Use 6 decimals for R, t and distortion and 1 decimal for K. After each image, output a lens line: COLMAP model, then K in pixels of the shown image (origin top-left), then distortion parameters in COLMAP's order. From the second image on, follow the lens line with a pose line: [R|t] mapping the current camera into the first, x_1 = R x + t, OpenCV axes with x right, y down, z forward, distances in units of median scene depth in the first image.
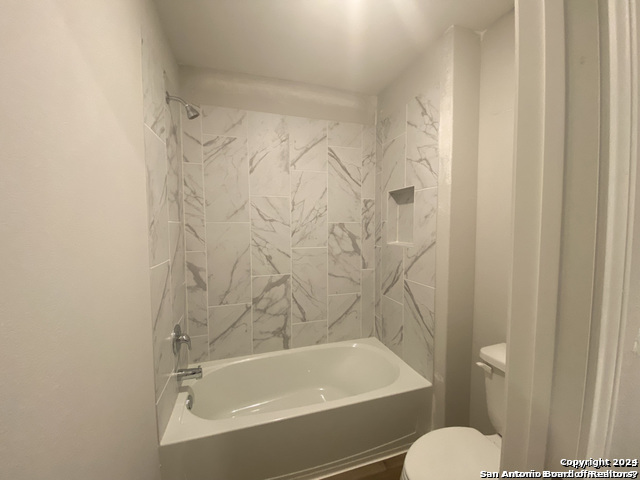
lens RADIAL K [[256.4, 0, 318.7], [0, 256.4, 238.0], [0, 0, 1]] dist [0.025083, -0.000073]
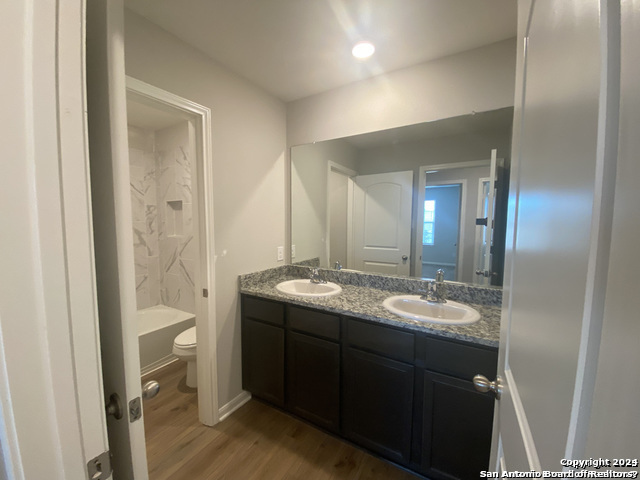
lens RADIAL K [[259.5, 0, 319.1], [0, 259.5, 240.1], [0, 0, 1]] dist [0.026079, -0.022718]
pose [[0.741526, -0.043403, 0.669519, -0.084995], [0.024041, 0.998983, 0.038136, 0.005369], [-0.670493, -0.012183, 0.741816, -0.660392]]
